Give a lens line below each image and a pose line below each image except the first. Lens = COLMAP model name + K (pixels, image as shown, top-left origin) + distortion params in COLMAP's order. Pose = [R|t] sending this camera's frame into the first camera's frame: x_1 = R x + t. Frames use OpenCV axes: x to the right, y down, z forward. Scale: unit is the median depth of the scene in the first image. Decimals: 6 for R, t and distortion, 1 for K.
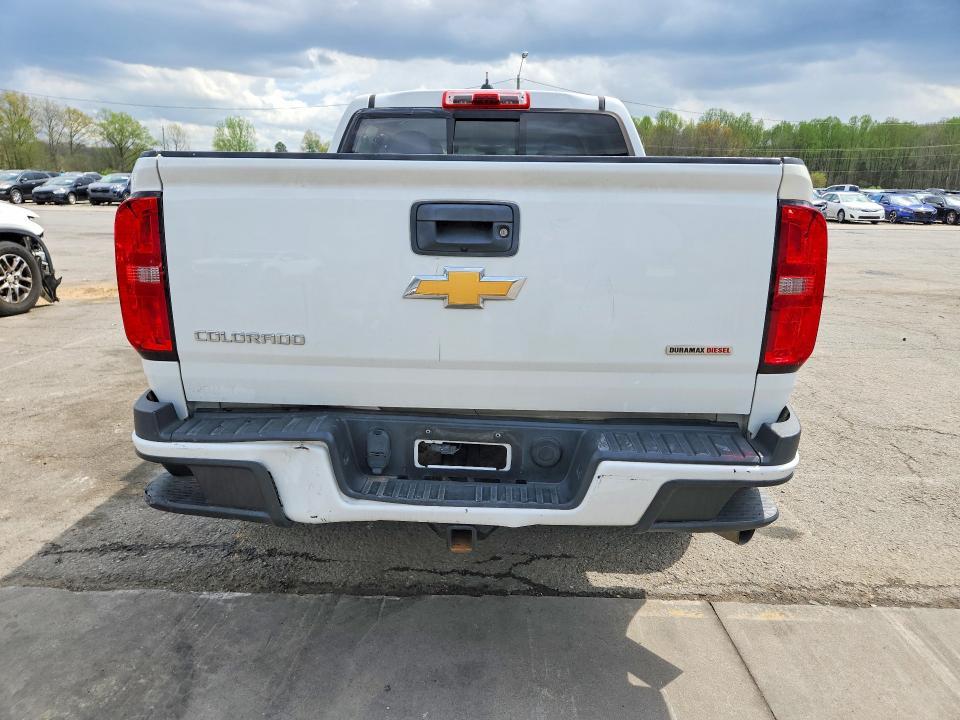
lens RADIAL K [[705.3, 0, 453.9], [0, 705.3, 381.8], [0, 0, 1]] dist [0.032407, -0.004482]
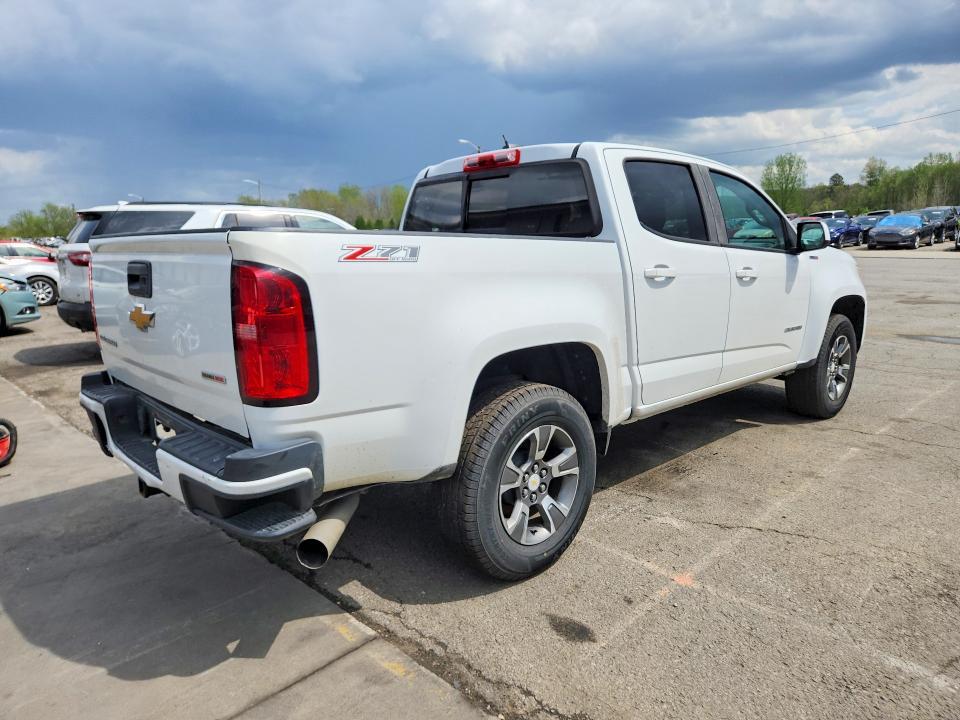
lens RADIAL K [[733.1, 0, 480.0], [0, 733.1, 360.0], [0, 0, 1]] dist [0.022819, -0.001094]
pose [[0.667055, 0.092986, -0.739183, 0.182888], [-0.154686, 0.987845, -0.015326, -0.014010], [0.728773, 0.124565, 0.673331, 0.051097]]
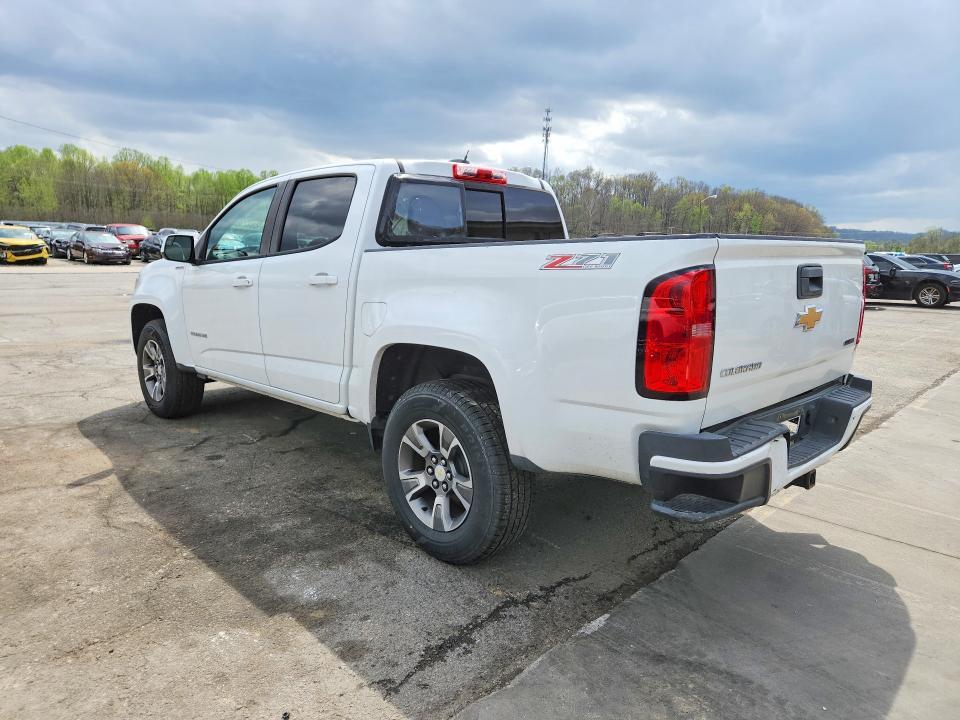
lens RADIAL K [[733.1, 0, 480.0], [0, 733.1, 360.0], [0, 0, 1]] dist [0.022819, -0.001094]
pose [[0.625929, -0.119191, 0.770718, -0.194930], [0.186016, 0.982546, 0.000879, -0.020163], [-0.757371, 0.142815, 0.637176, 0.056198]]
